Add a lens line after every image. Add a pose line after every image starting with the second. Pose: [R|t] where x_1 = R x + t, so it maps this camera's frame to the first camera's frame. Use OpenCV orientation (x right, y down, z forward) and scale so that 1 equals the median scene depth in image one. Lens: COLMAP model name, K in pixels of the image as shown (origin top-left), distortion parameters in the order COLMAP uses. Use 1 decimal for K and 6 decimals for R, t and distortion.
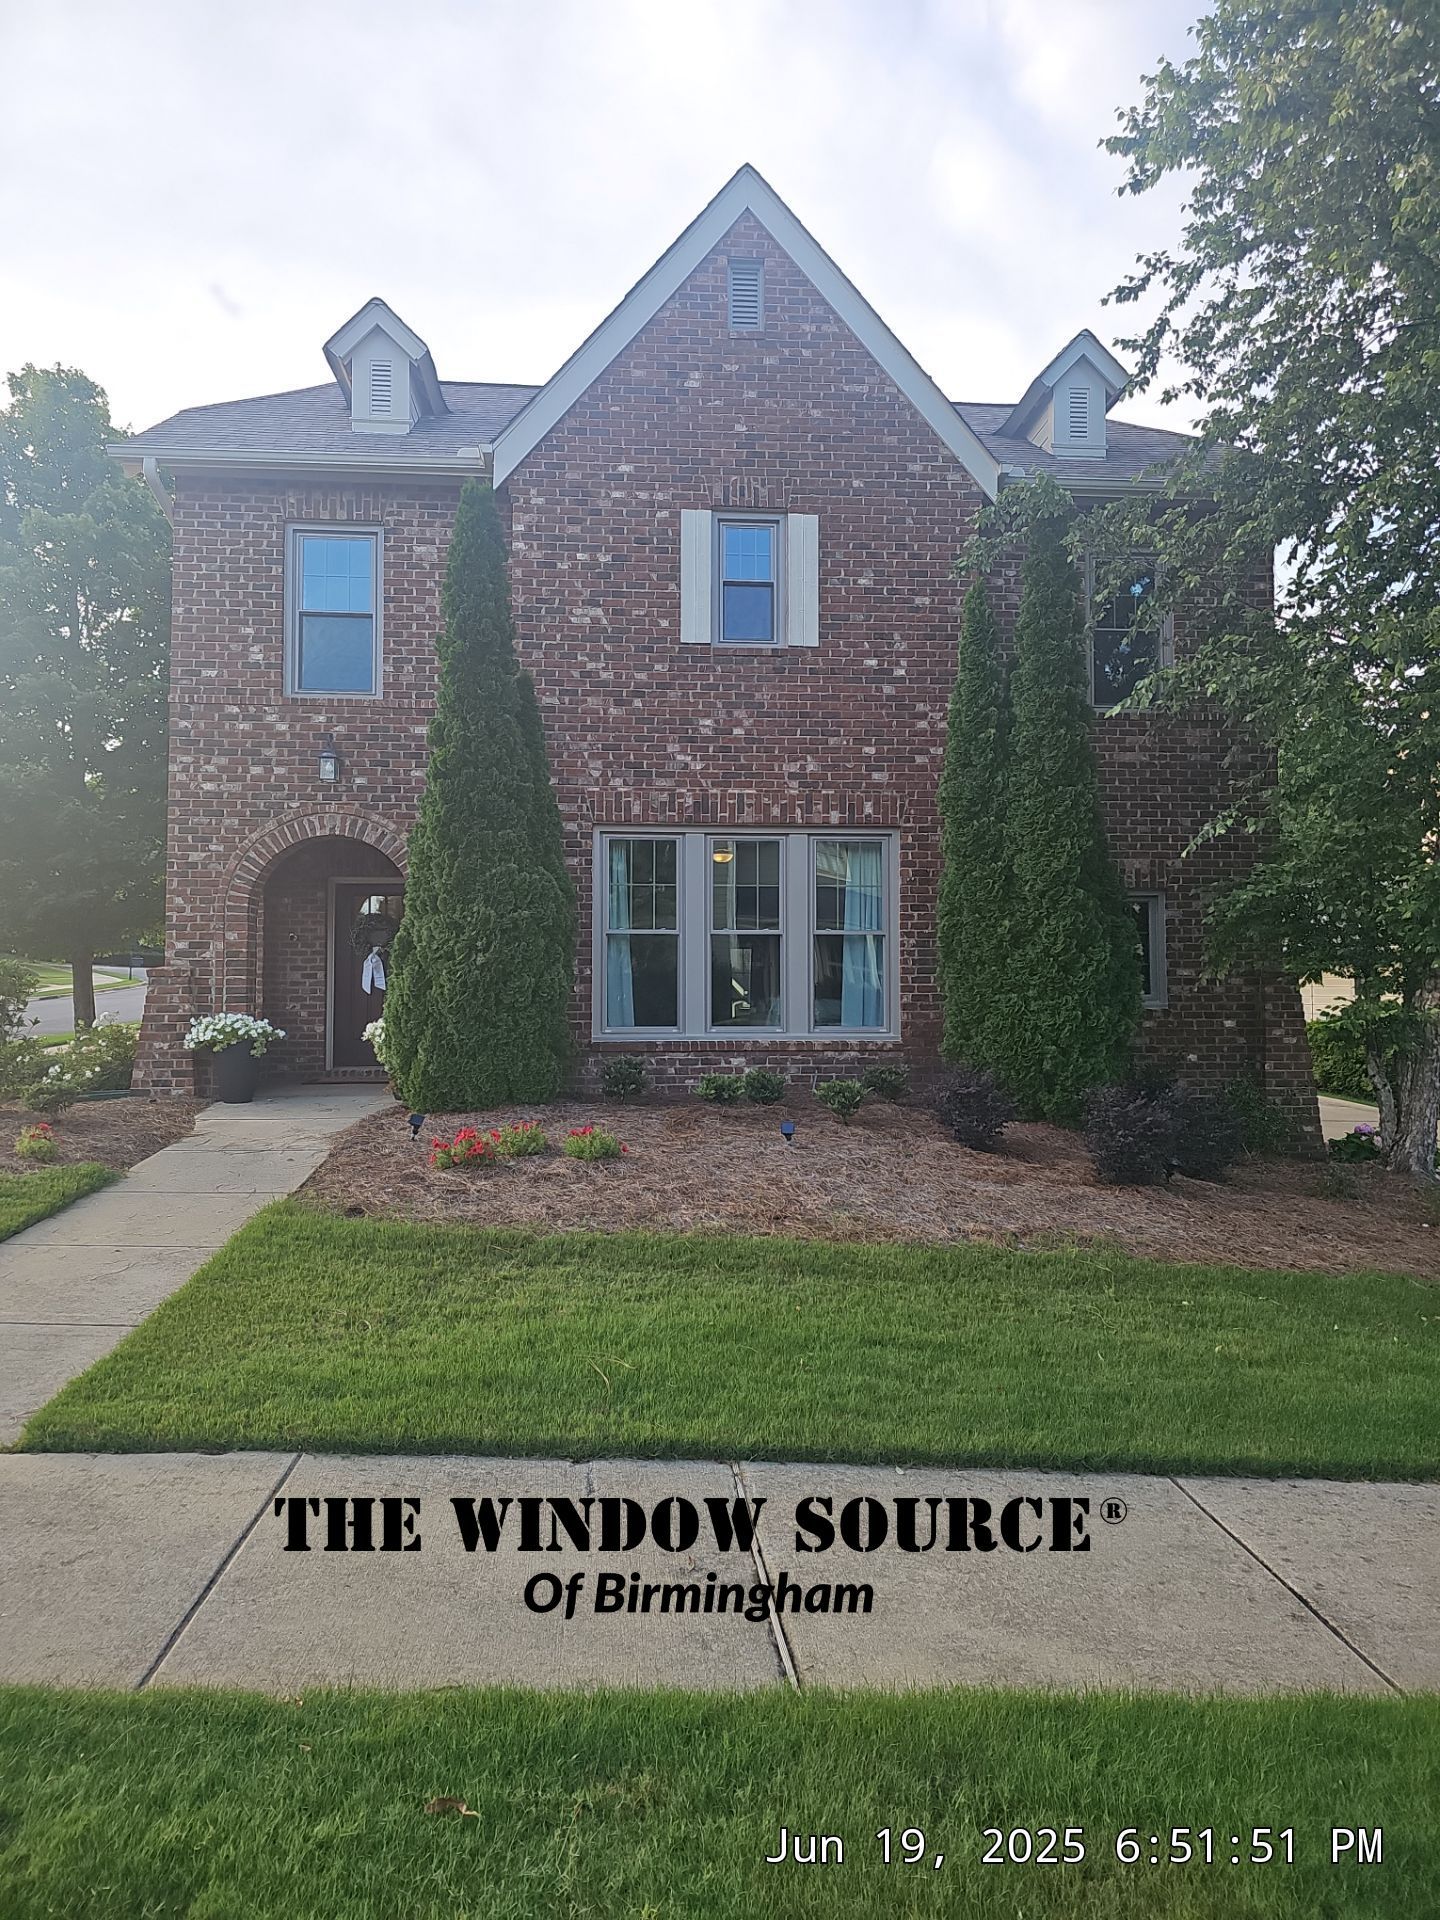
lens RADIAL K [[1279.7, 0, 733.0], [0, 1279.7, 941.6], [0, 0, 1]] dist [0.053512, -0.053586]
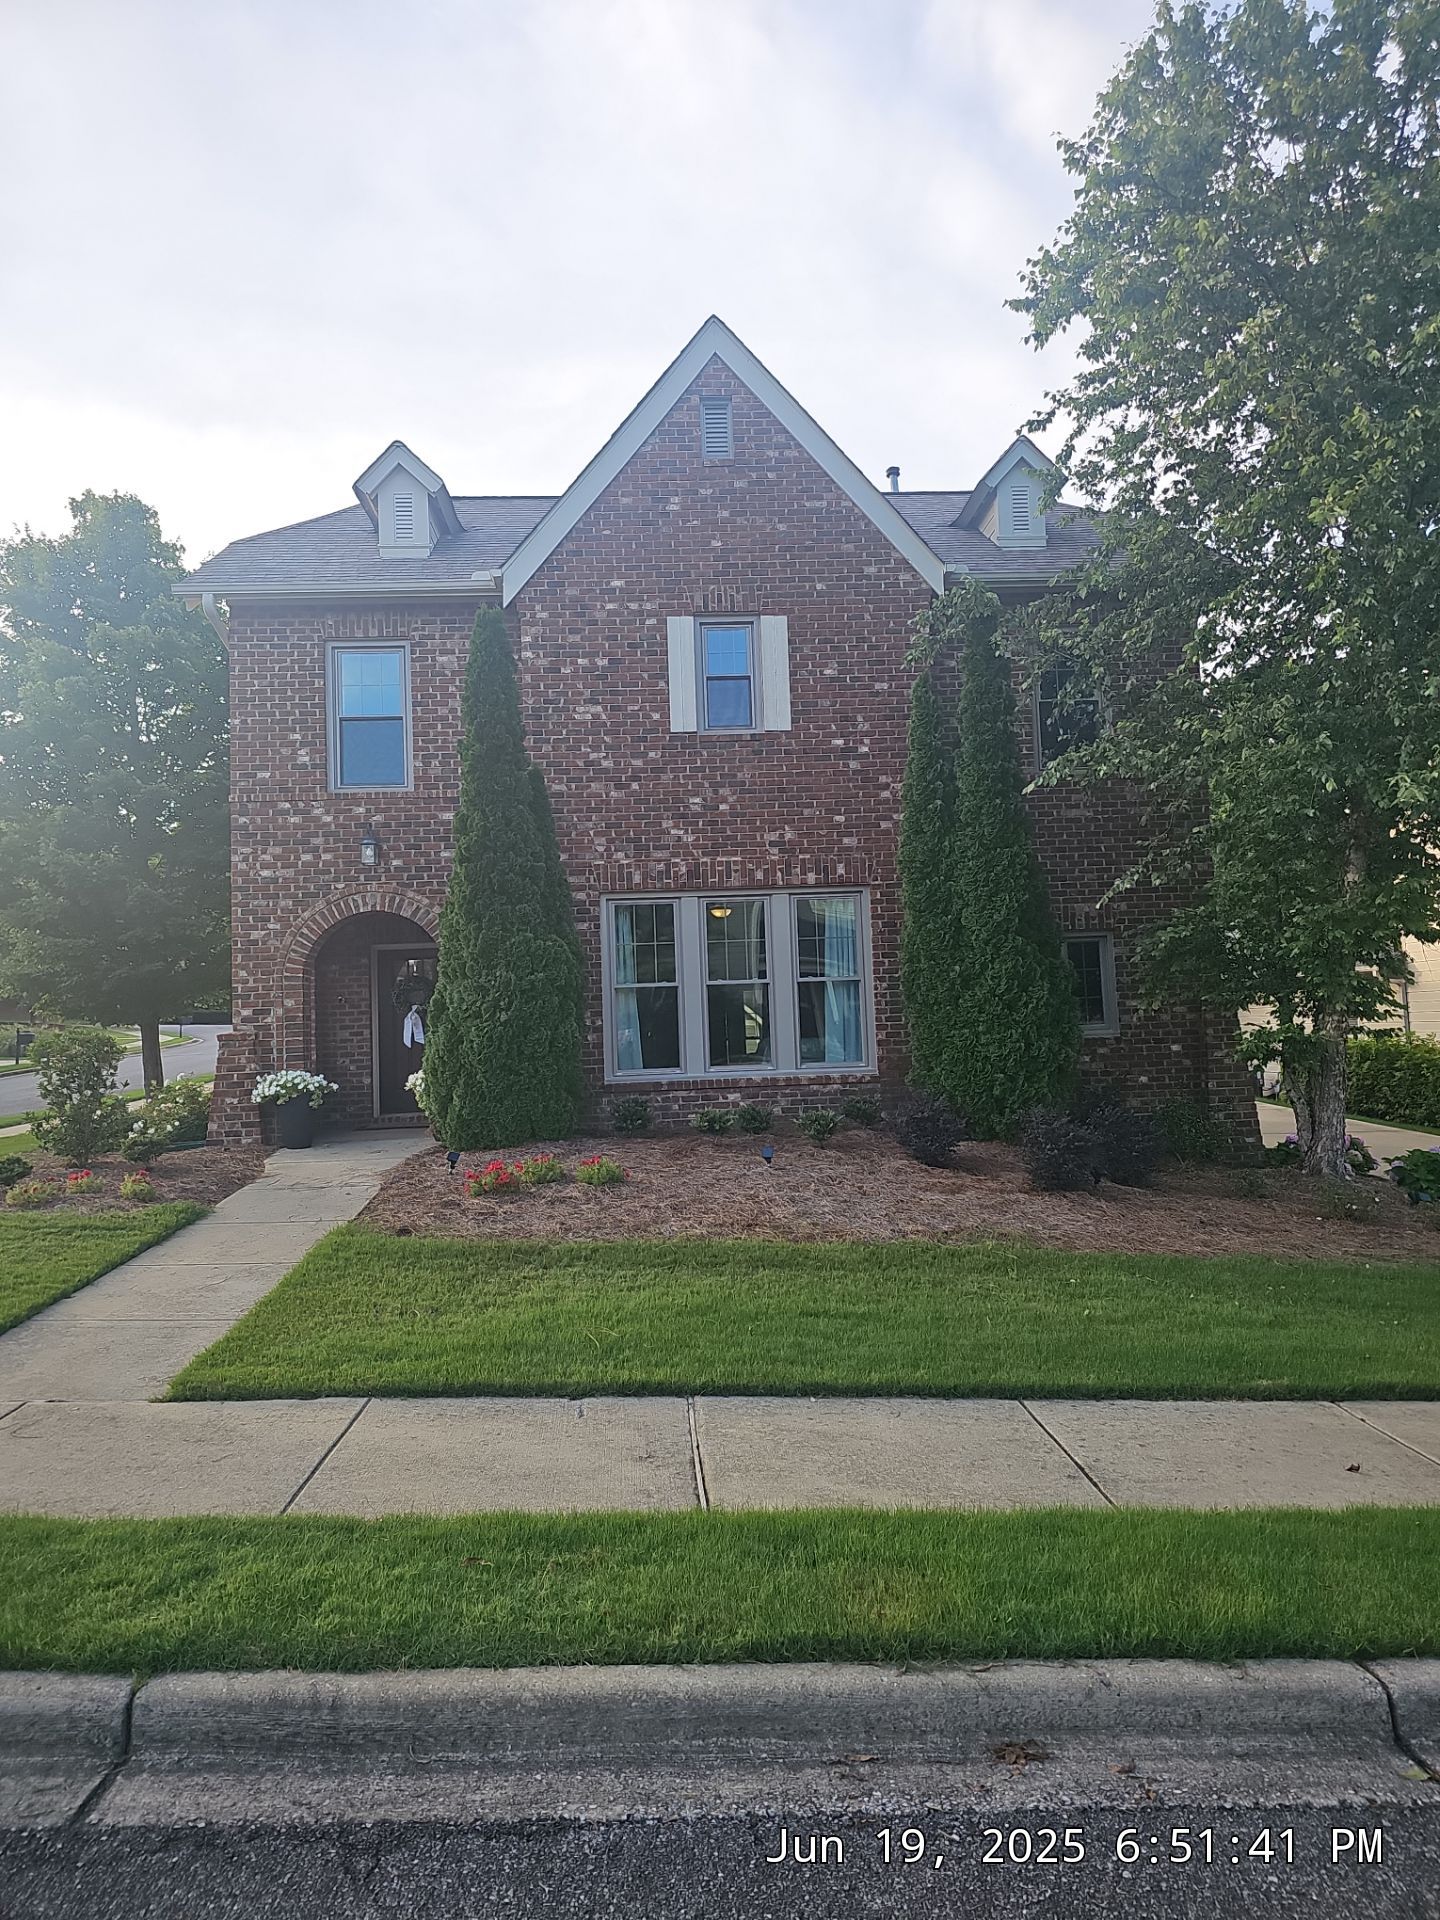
lens RADIAL K [[1279.7, 0, 737.3], [0, 1279.7, 947.8], [0, 0, 1]] dist [0.053512, -0.053586]
pose [[0.998991, -0.037782, -0.024275, 0.038676], [0.037243, 0.999057, -0.022297, -0.012754], [0.025095, 0.021370, 0.999457, -0.135702]]
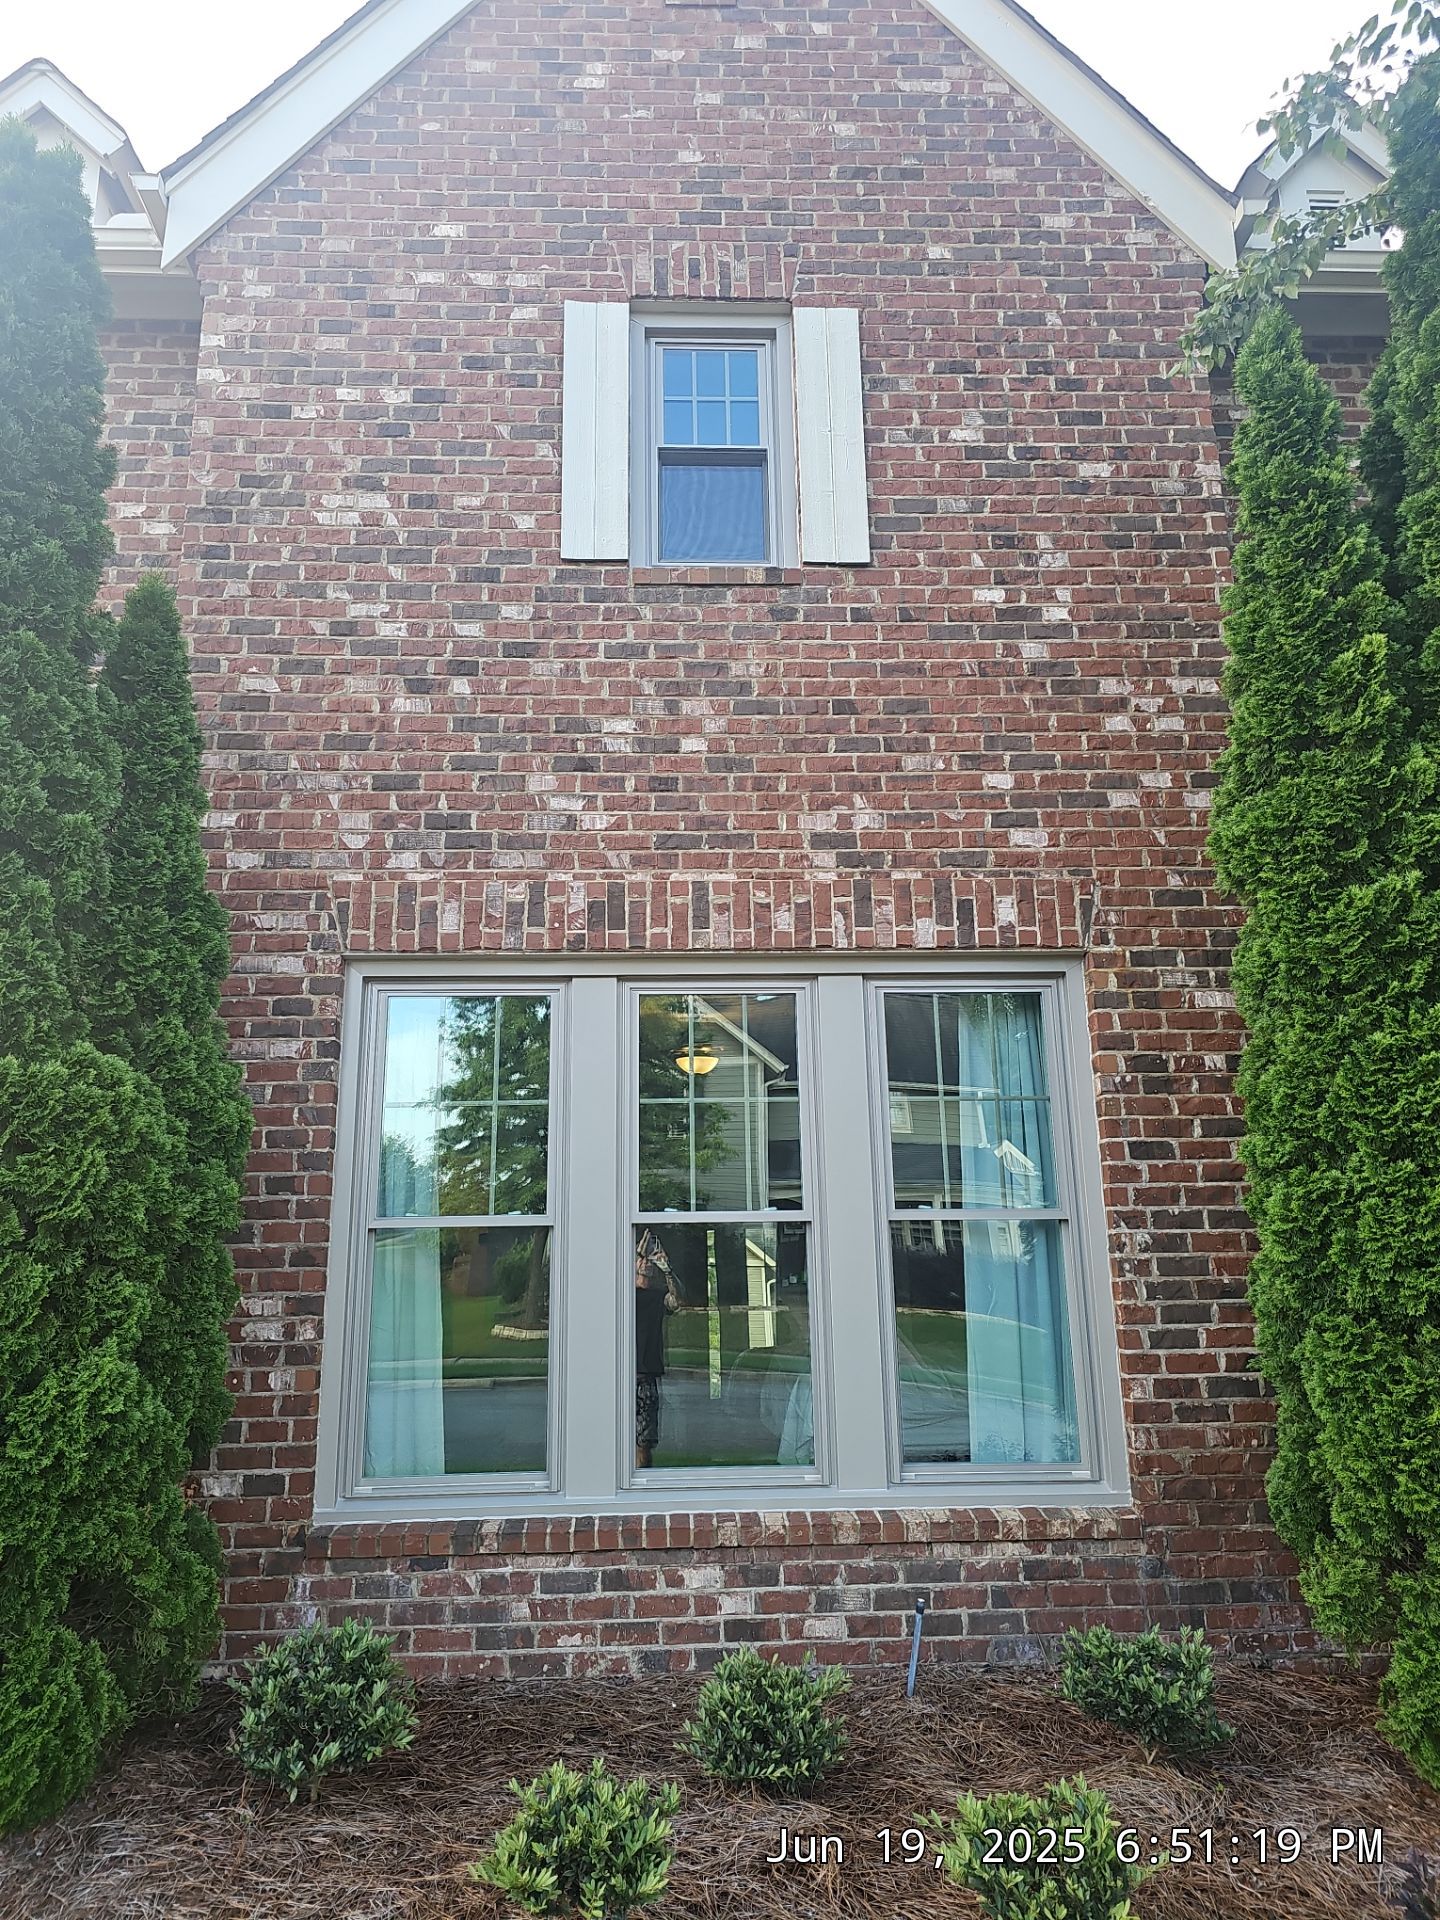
lens RADIAL K [[1279.7, 0, 716.2], [0, 1279.7, 953.2], [0, 0, 1]] dist [0.053512, -0.053586]
pose [[0.998838, -0.026183, -0.040462, 0.027455], [0.017516, 0.979360, -0.201365, -0.007825], [0.044899, 0.200423, 0.978680, 0.585365]]
